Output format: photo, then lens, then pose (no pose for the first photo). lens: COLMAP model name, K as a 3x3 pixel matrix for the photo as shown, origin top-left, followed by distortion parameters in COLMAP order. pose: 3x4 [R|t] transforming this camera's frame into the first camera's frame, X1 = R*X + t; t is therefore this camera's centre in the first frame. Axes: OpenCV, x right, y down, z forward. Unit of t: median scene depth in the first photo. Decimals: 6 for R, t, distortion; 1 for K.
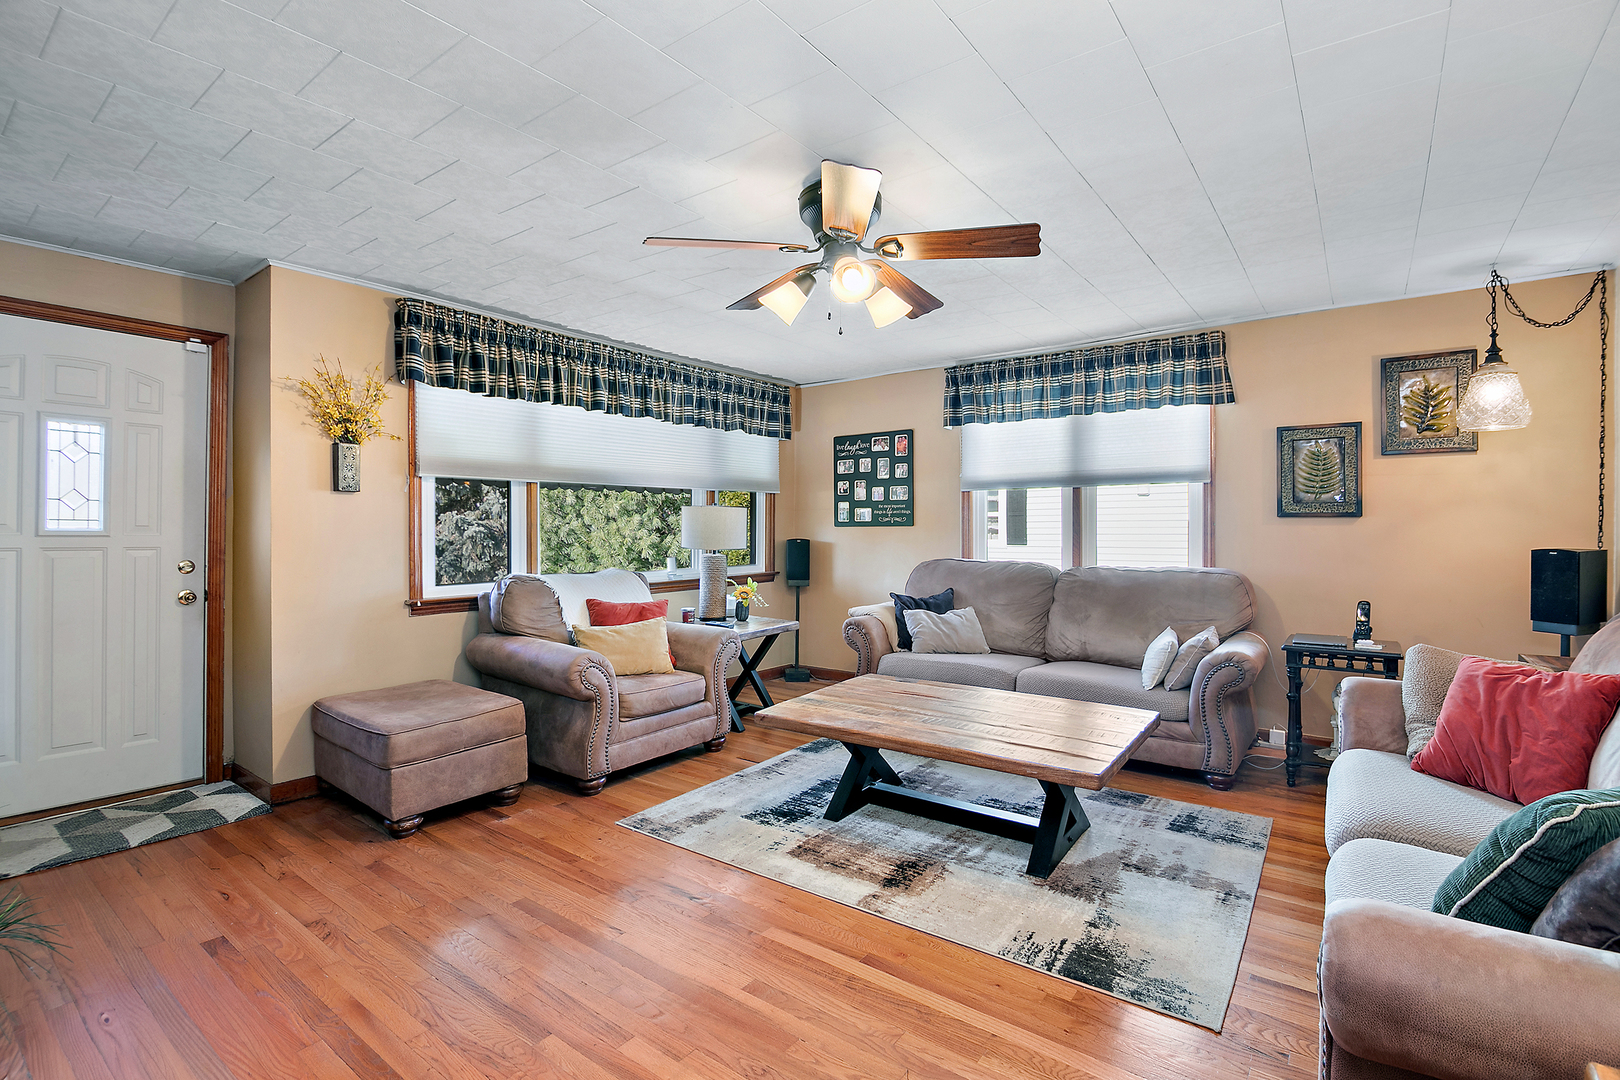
lens RADIAL K [[731.3, 0, 799.8], [0, 731.3, 537.8], [0, 0, 1]] dist [0.018683, -0.002699]
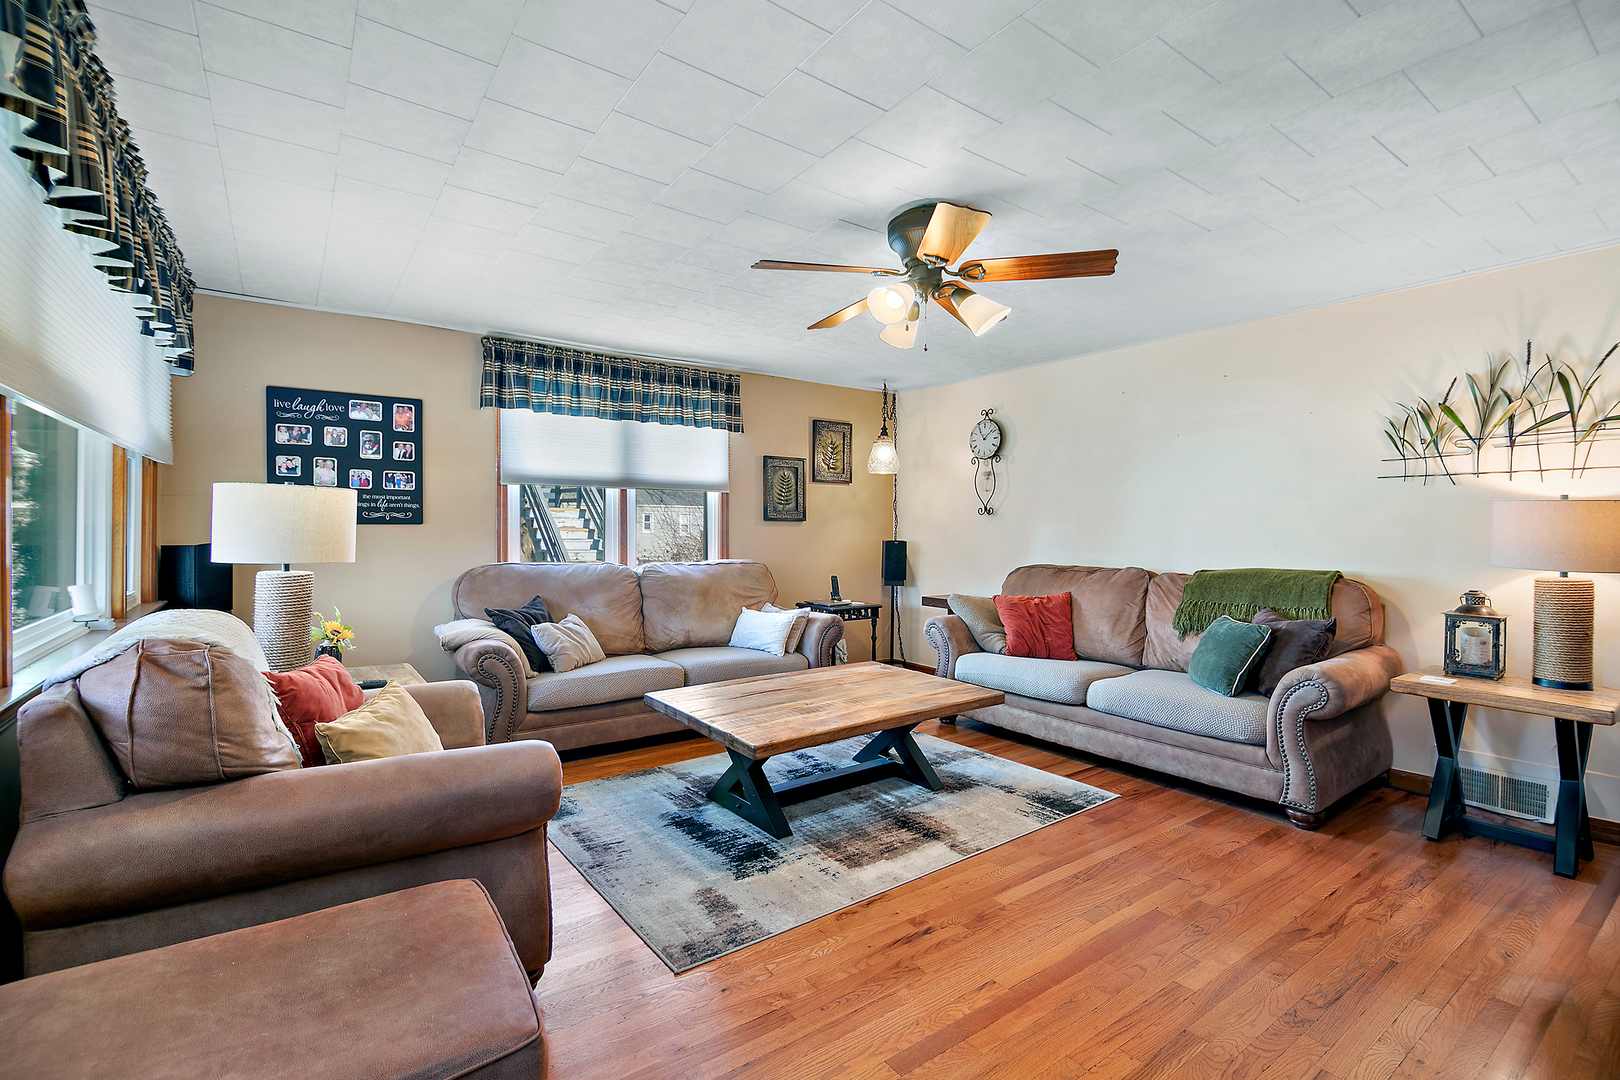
lens RADIAL K [[731.3, 0, 801.5], [0, 731.3, 535.1], [0, 0, 1]] dist [0.018683, -0.002699]
pose [[0.310353, -0.008549, 0.950583, -0.560934], [0.006719, 0.999954, 0.006799, -0.008354], [-0.950598, 0.004277, 0.310396, 0.449765]]
